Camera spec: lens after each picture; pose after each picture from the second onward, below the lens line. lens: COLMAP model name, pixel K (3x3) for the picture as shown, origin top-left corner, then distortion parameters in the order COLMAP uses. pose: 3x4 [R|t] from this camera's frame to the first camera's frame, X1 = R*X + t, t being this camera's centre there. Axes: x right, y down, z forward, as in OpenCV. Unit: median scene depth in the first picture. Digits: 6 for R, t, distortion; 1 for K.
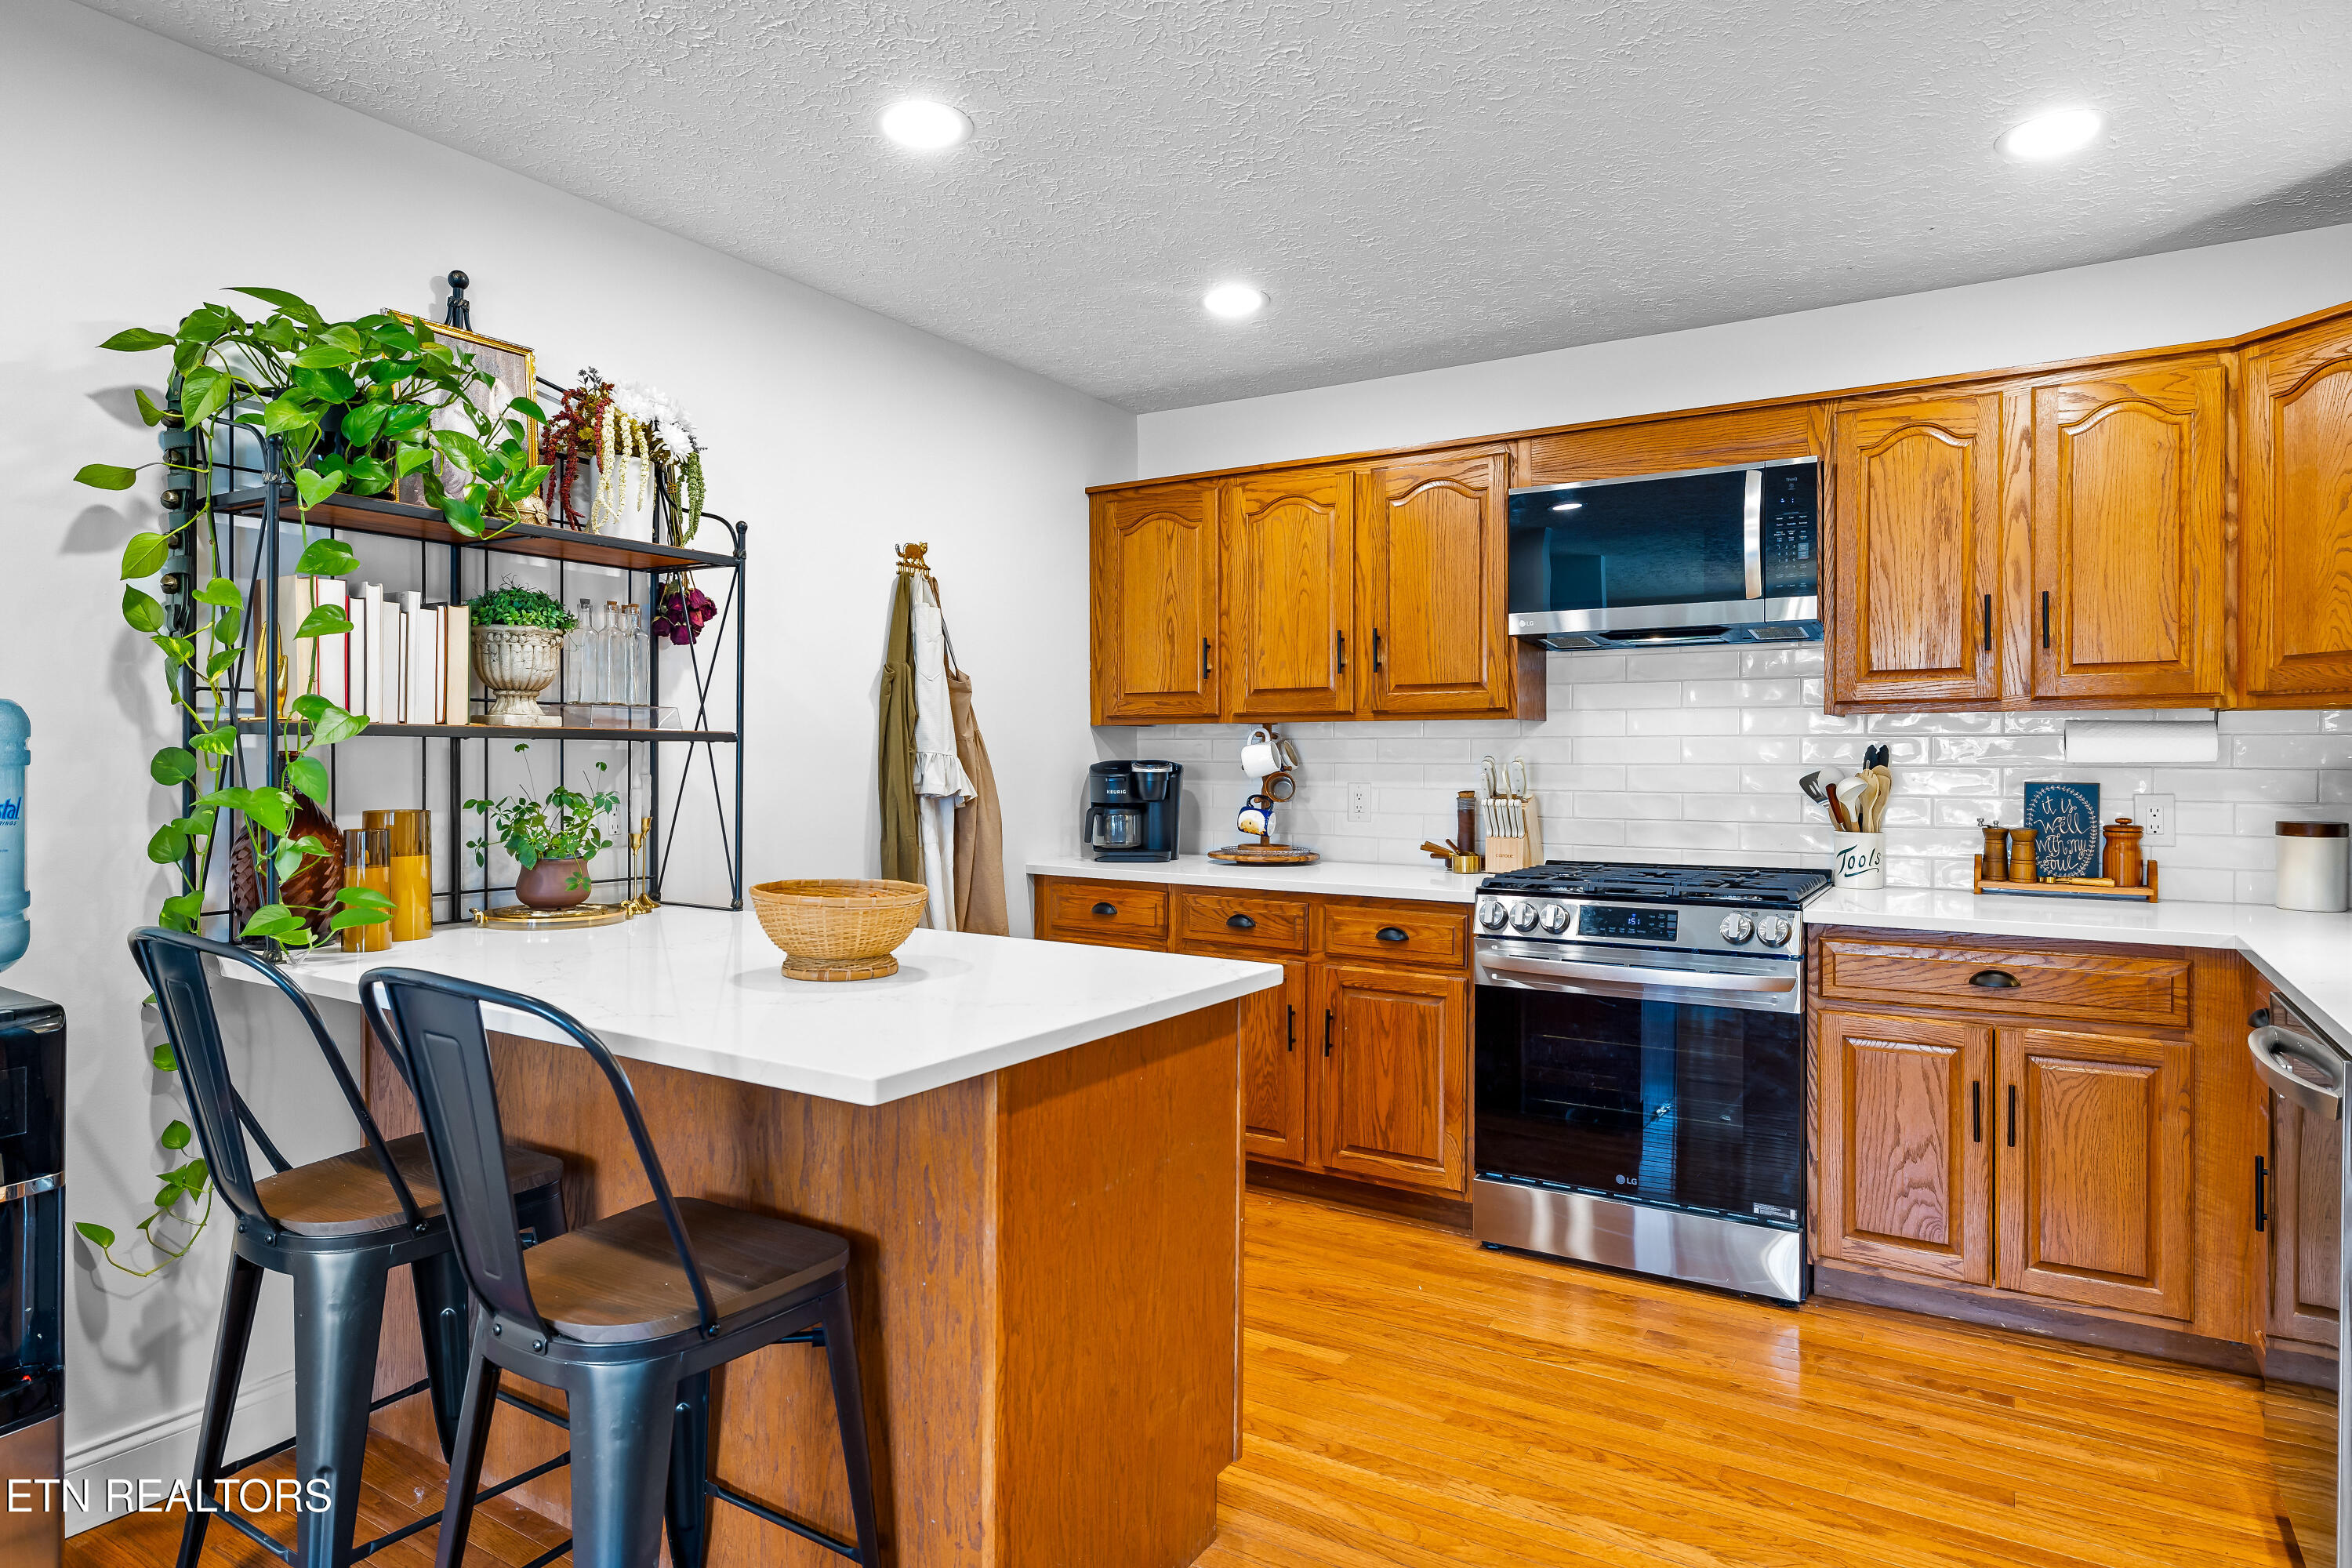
lens RADIAL K [[1357.7, 0, 1168.6], [0, 1357.7, 772.0], [0, 0, 1]] dist [0.001544, -0.004841]
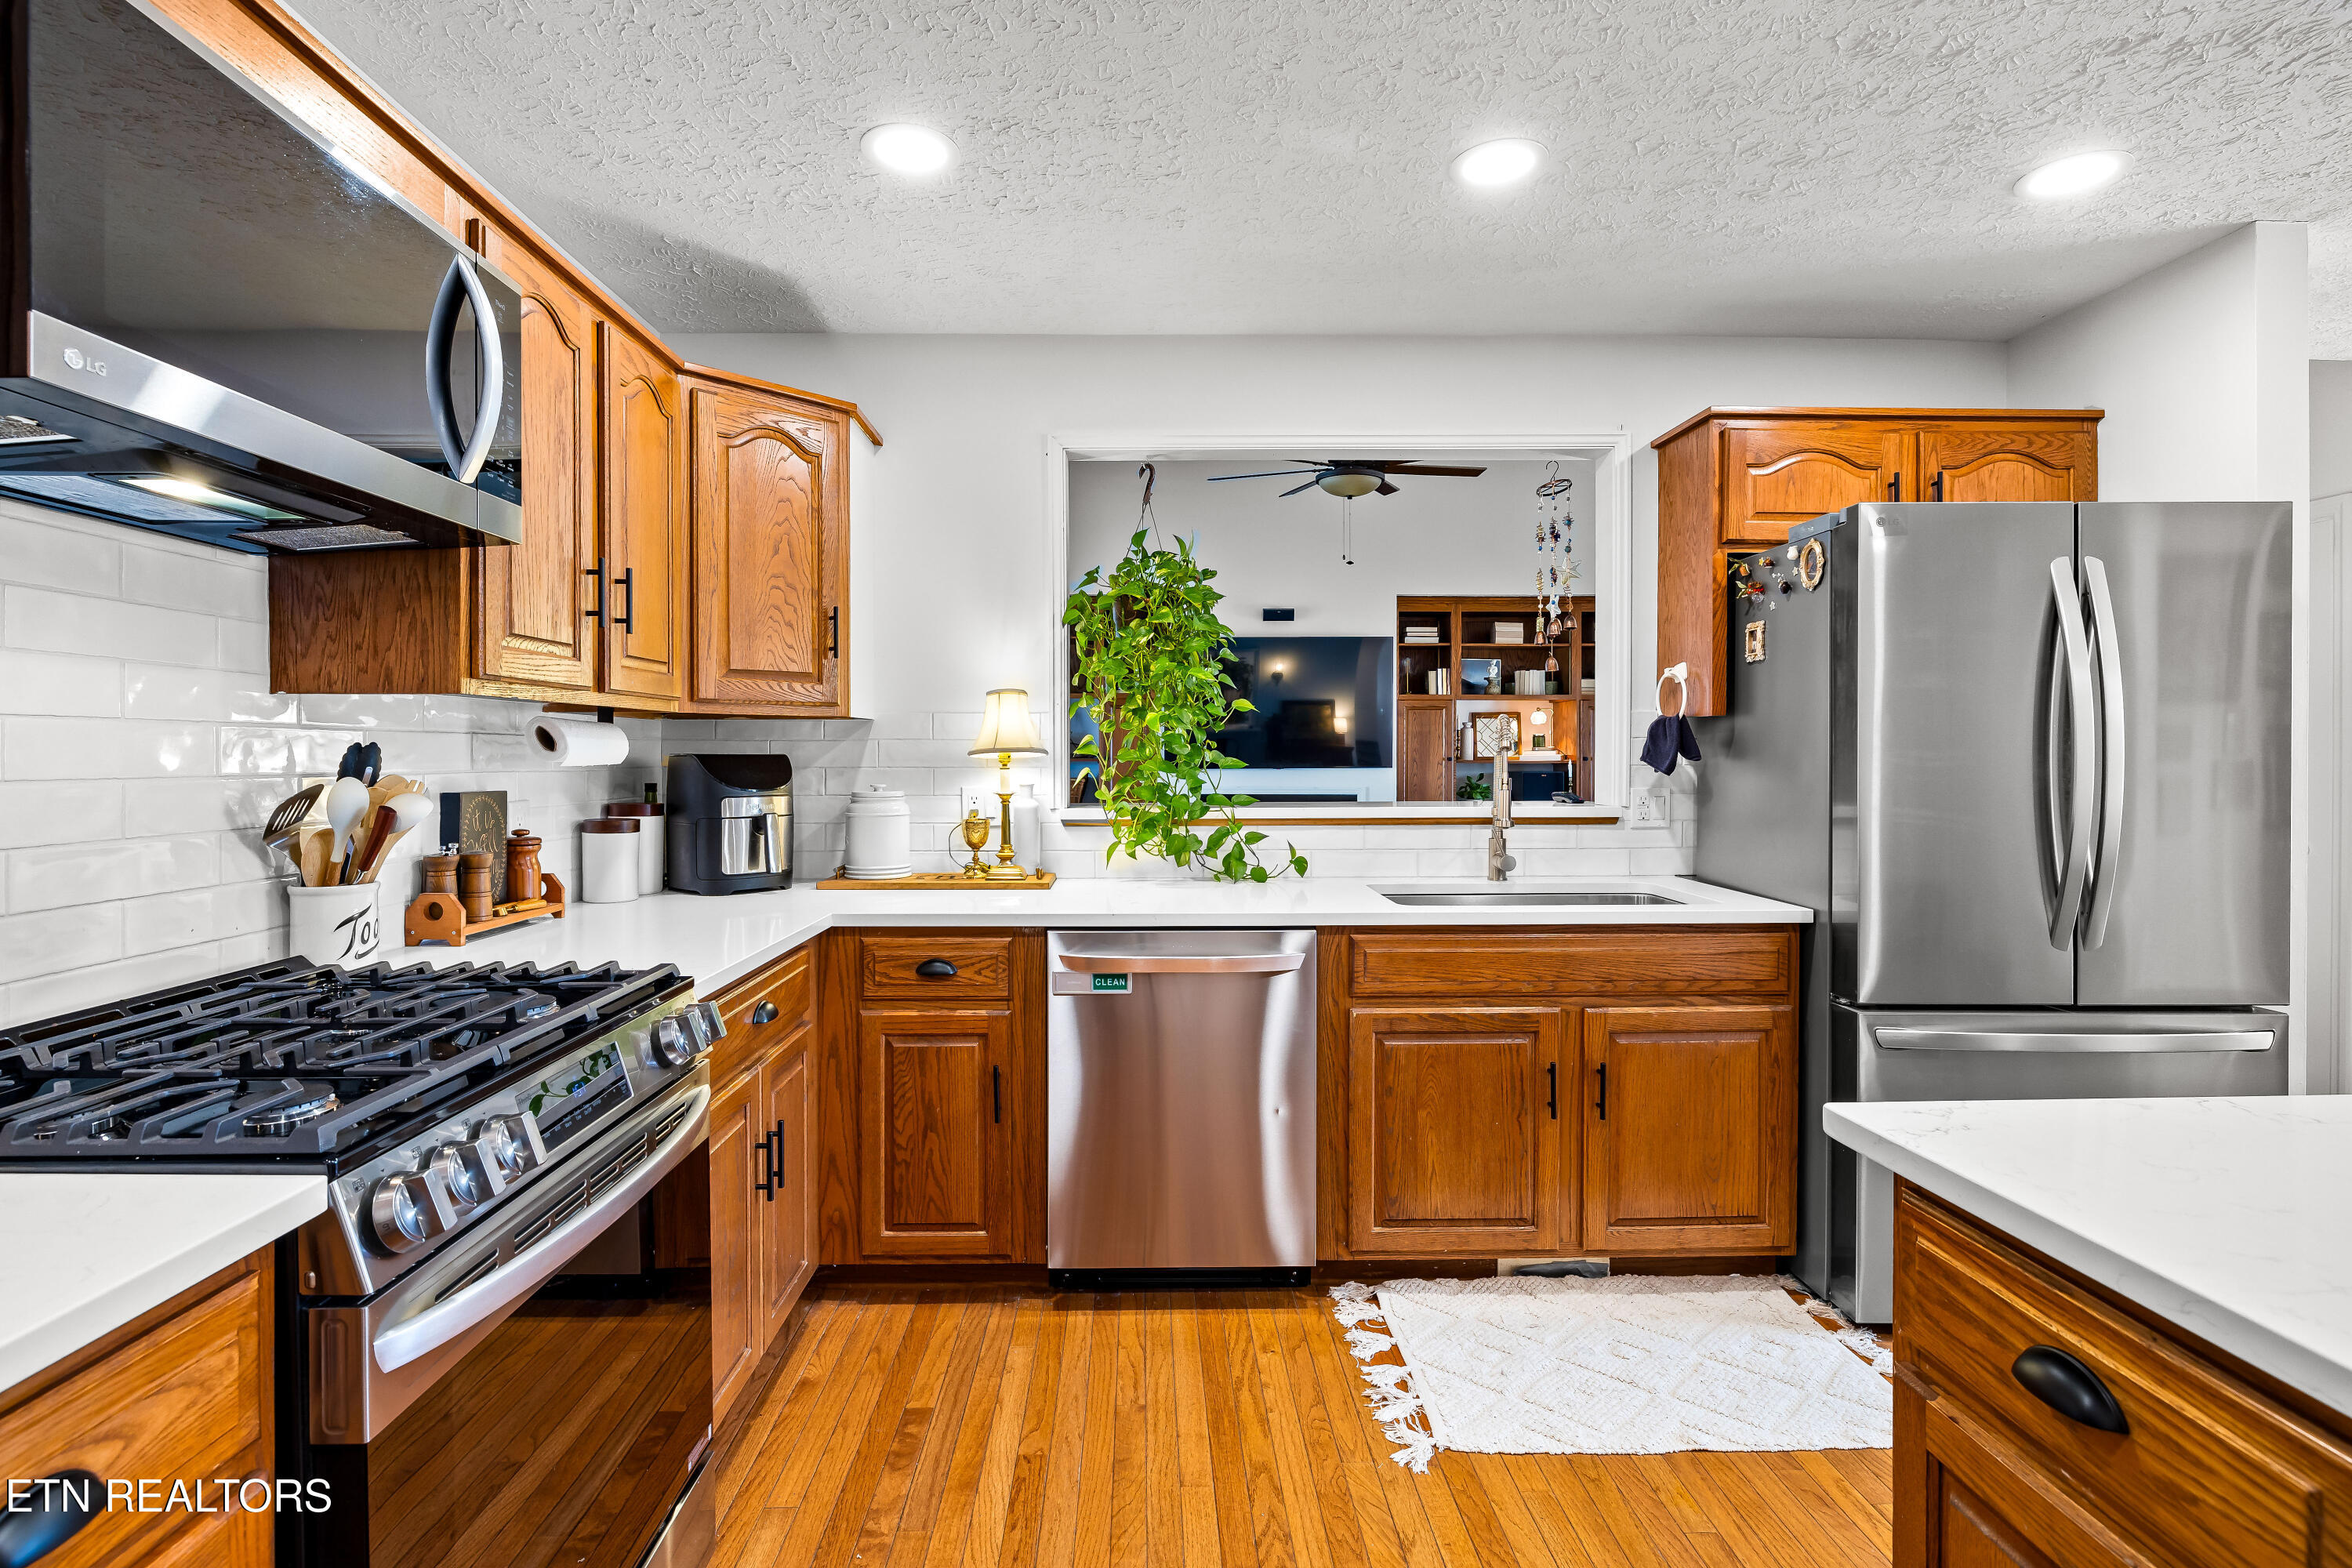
lens RADIAL K [[1088.5, 0, 1152.9], [0, 1088.5, 765.7], [0, 0, 1]] dist [-0.018855, 0.000138]
pose [[-0.546761, -0.006608, 0.837263, -0.117734], [0.010447, 0.999837, 0.014712, -0.014665], [-0.837224, 0.016791, -0.546603, 1.150520]]
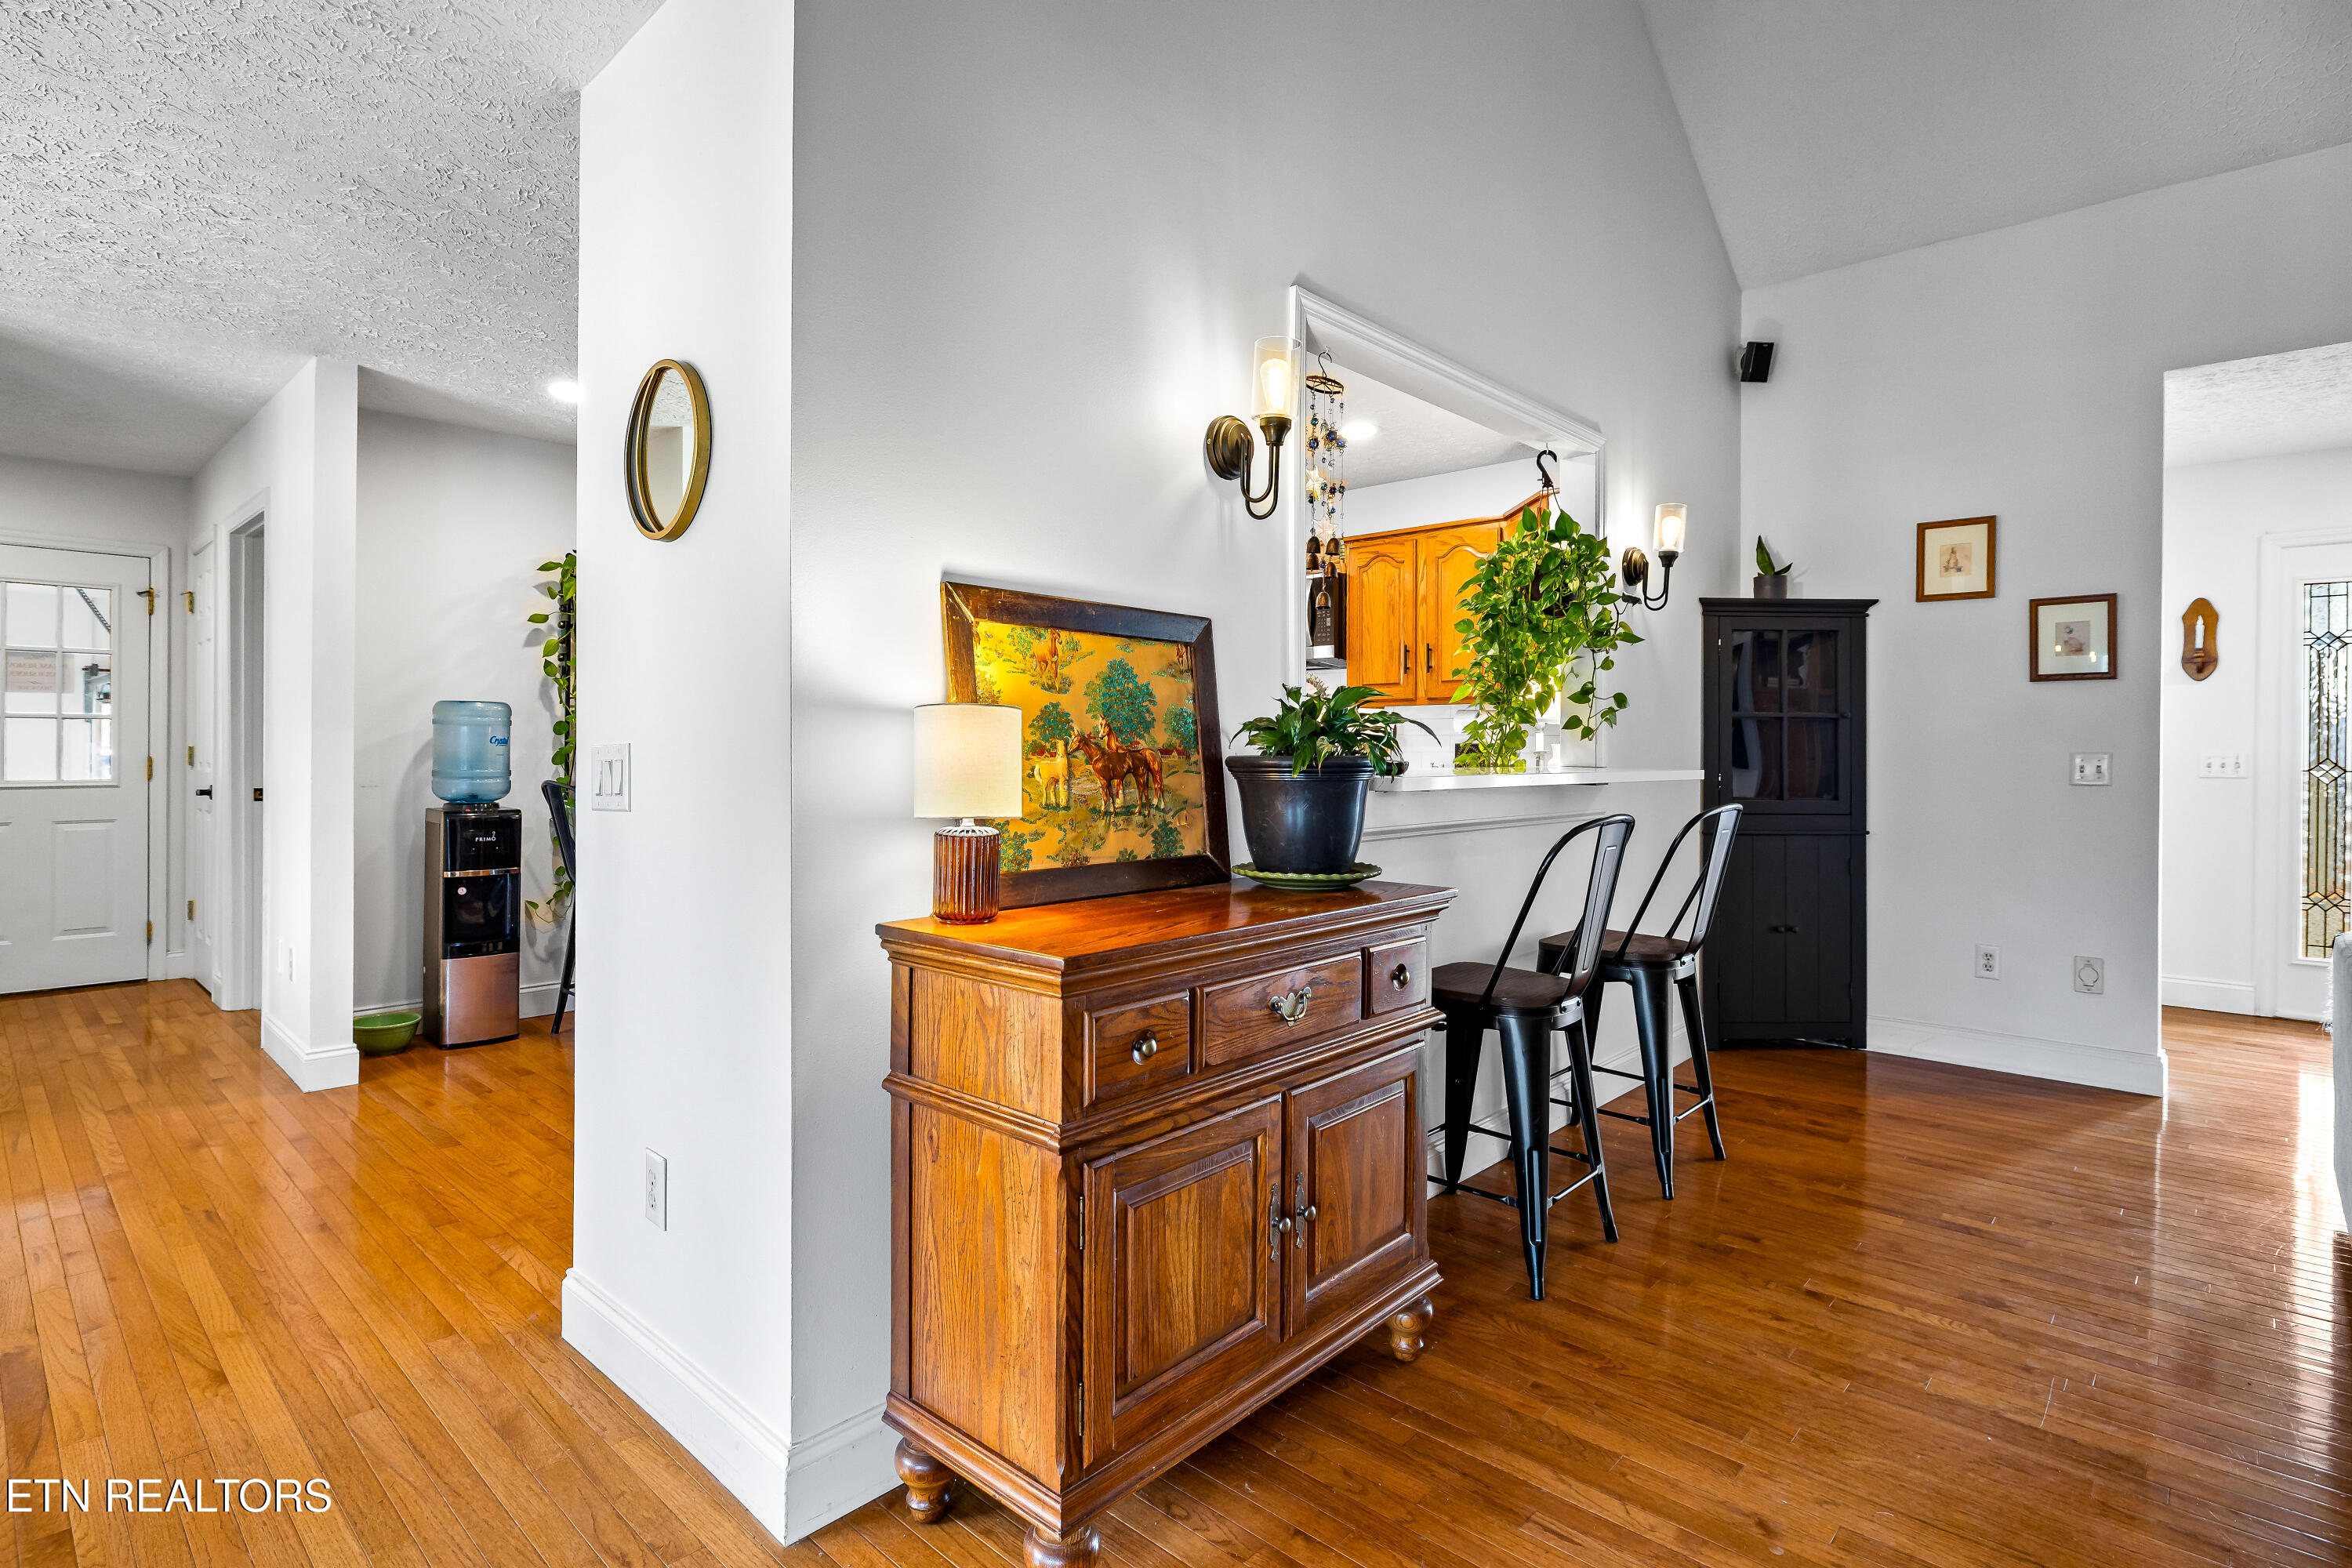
lens RADIAL K [[1145.9, 0, 1176.6], [0, 1145.9, 768.4], [0, 0, 1]] dist [0.000535, 0.000040]
pose [[0.984042, -0.000791, -0.177936, 0.596454], [-0.001545, 0.999914, -0.012991, 0.072790], [0.177931, 0.013059, 0.983956, -0.692805]]
